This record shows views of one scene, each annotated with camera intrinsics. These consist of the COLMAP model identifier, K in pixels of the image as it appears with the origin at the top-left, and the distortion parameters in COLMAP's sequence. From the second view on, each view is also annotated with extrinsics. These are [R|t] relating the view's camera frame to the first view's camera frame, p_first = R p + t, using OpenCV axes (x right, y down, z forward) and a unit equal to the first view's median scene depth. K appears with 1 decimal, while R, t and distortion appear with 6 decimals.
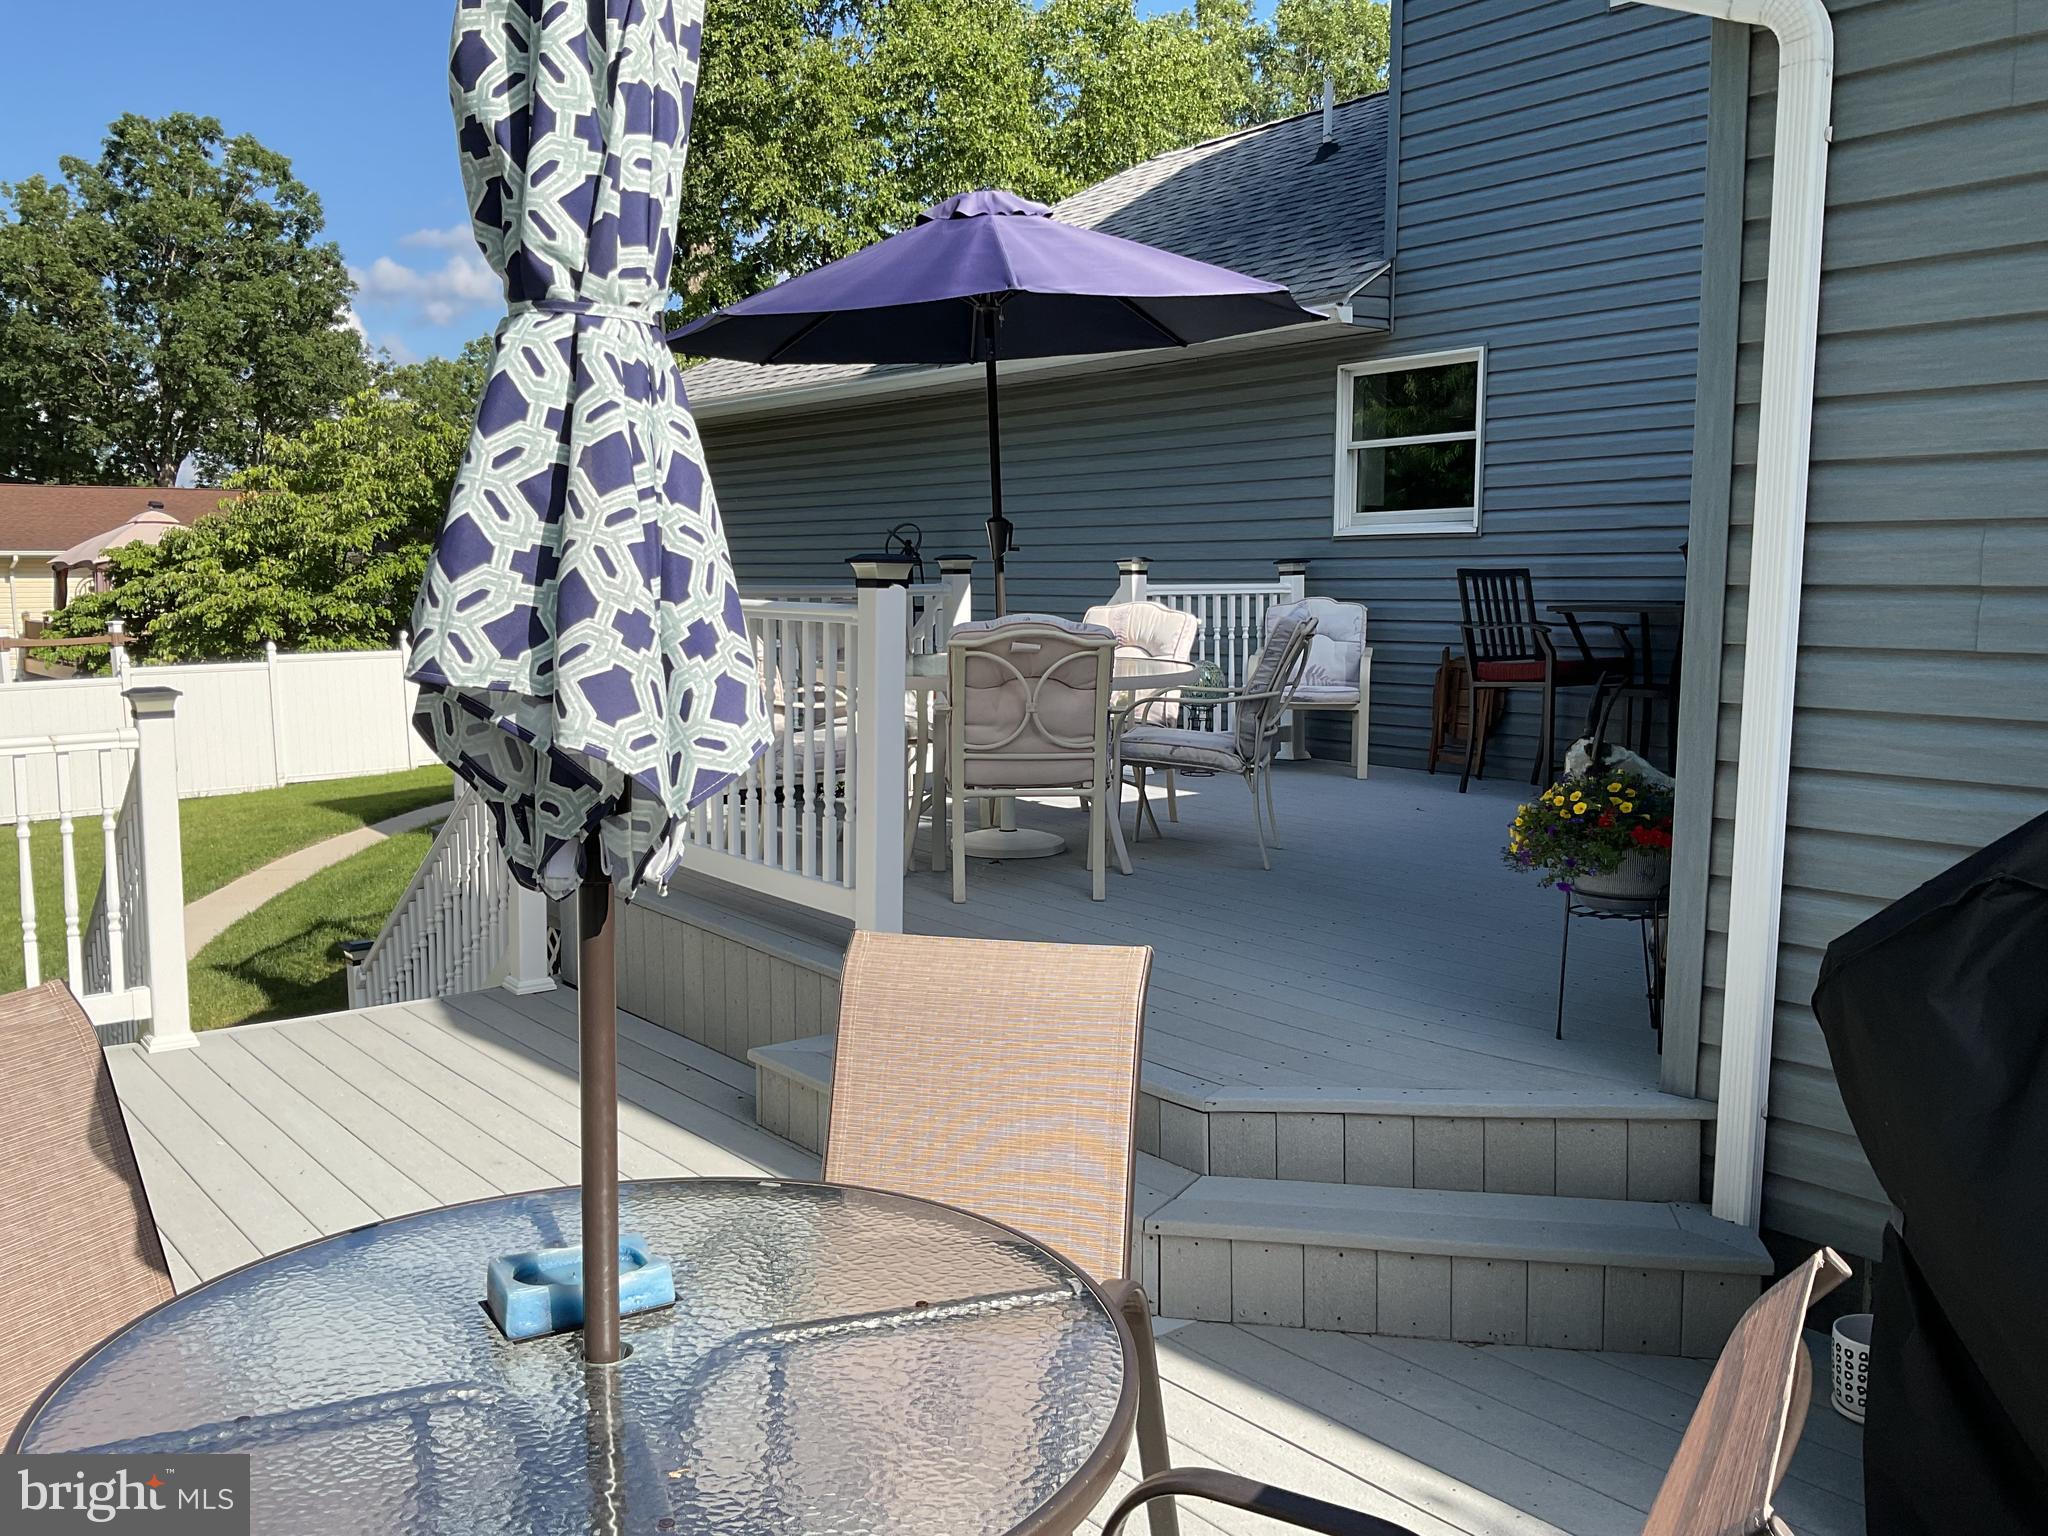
lens RADIAL K [[1707.4, 0, 1014.1], [0, 1707.4, 780.5], [0, 0, 1]] dist [0.060386, -0.054402]
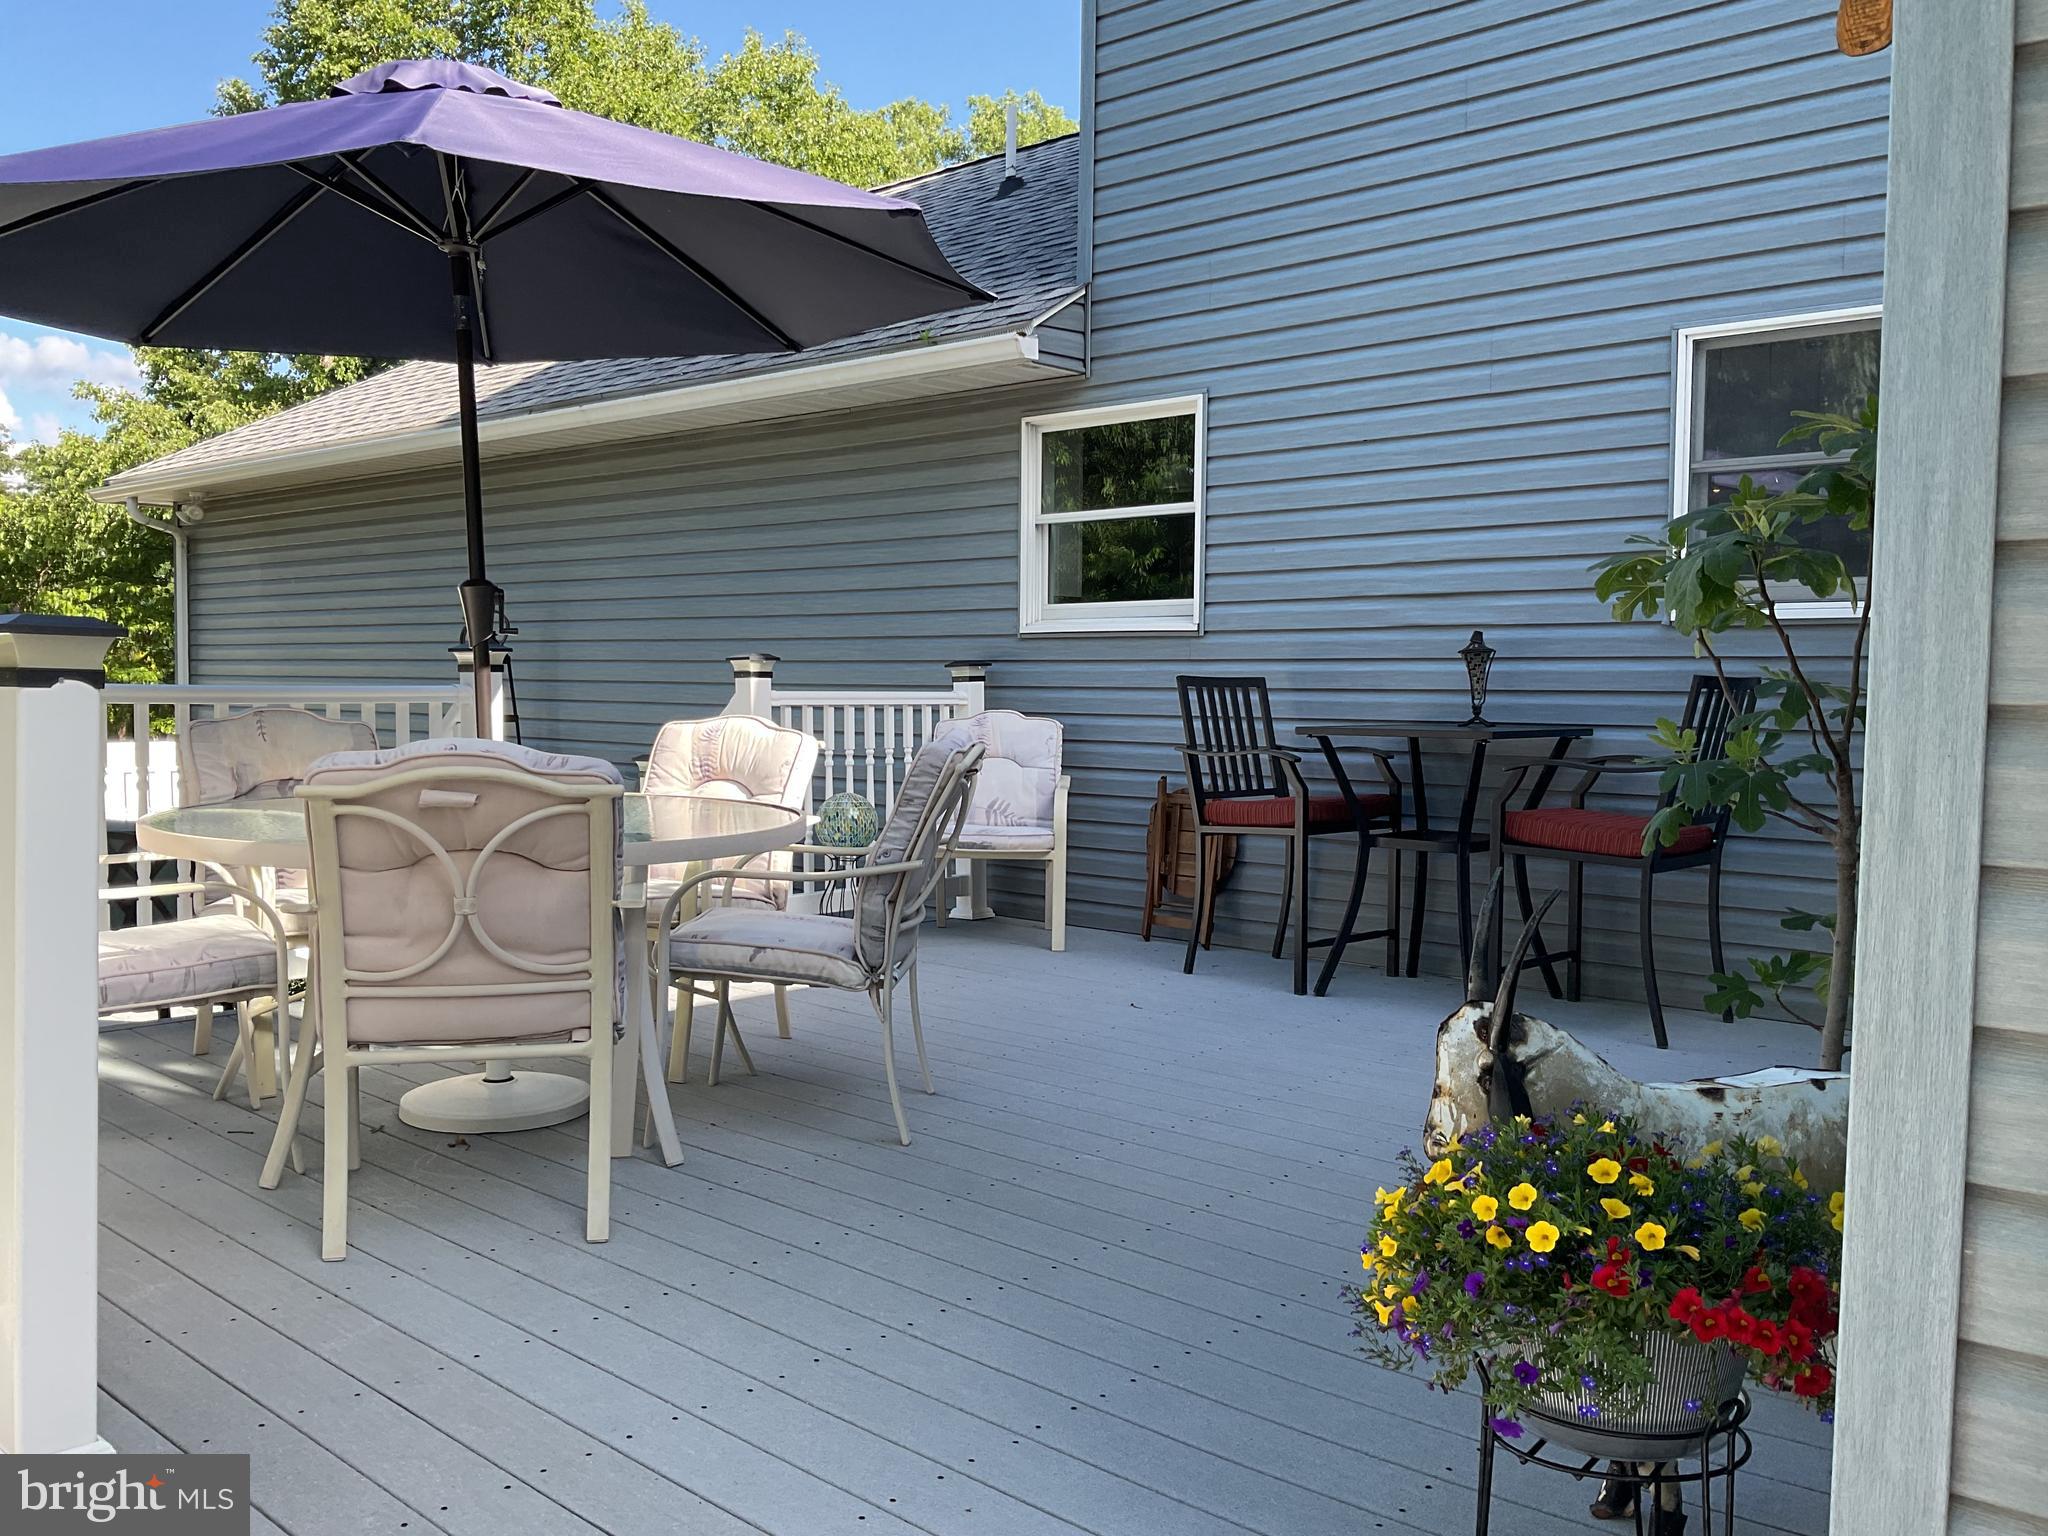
lens RADIAL K [[1707.4, 0, 1030.2], [0, 1707.4, 751.9], [0, 0, 1]] dist [0.060386, -0.054402]
pose [[0.983960, 0.005297, 0.178313, 0.058030], [0.008936, 0.996841, -0.078921, -0.029901], [-0.178167, 0.079248, 0.980804, 0.263822]]
